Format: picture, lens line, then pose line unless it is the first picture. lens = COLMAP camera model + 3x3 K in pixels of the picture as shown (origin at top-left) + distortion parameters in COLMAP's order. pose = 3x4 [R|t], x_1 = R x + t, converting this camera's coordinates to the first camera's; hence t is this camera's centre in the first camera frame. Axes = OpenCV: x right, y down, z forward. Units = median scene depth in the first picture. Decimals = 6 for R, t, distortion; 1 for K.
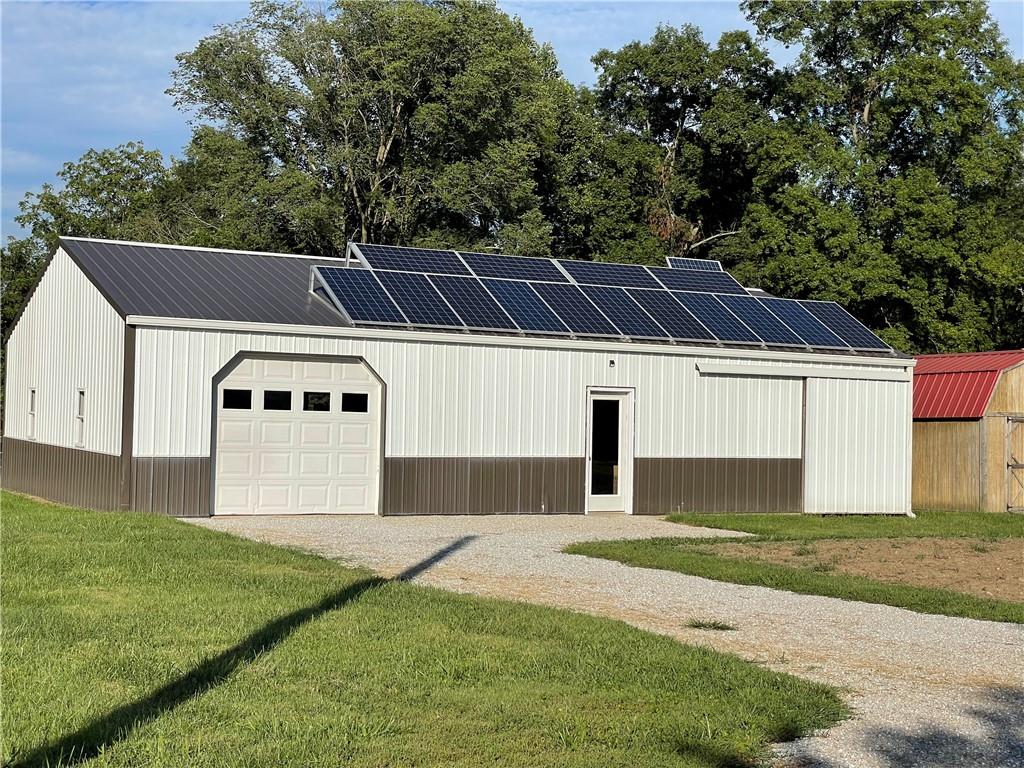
lens RADIAL K [[1557.2, 0, 512.6], [0, 1557.2, 379.0], [0, 0, 1]] dist [0.089219, 0.000000]
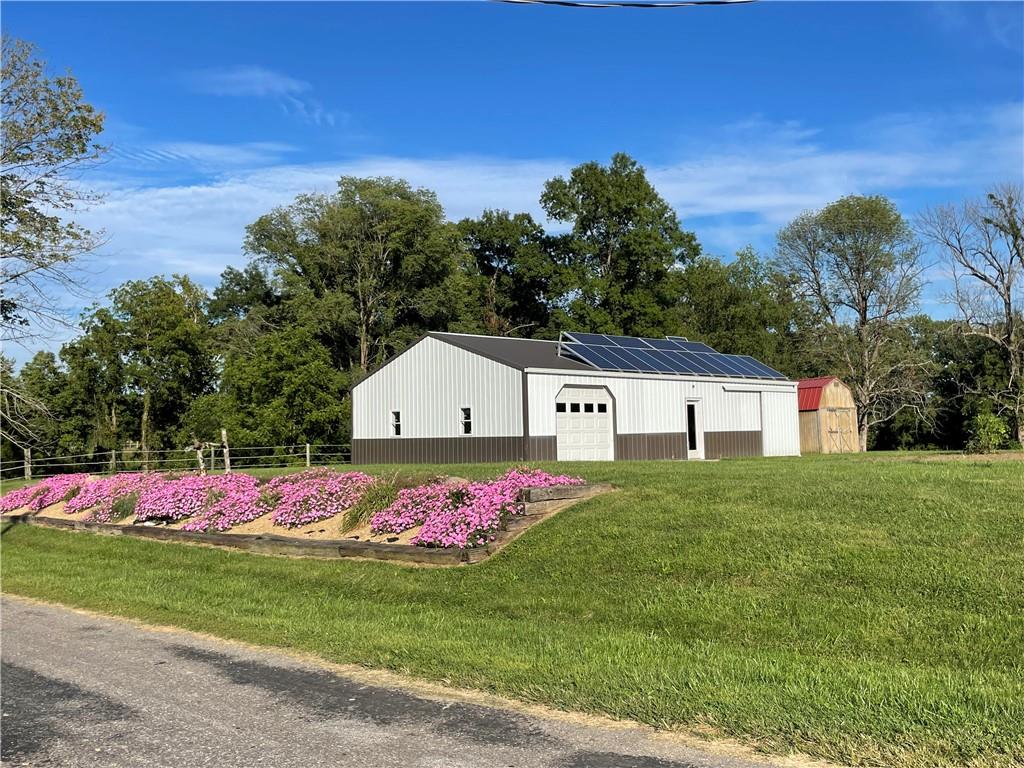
lens RADIAL K [[954.3, 0, 511.0], [0, 954.3, 387.2], [0, 0, 1]] dist [0.086279, 0.000000]
pose [[0.971354, -0.032206, 0.235446, -0.447714], [0.039322, 0.998899, -0.025594, 0.013076], [-0.234363, 0.034119, 0.971550, -0.171858]]
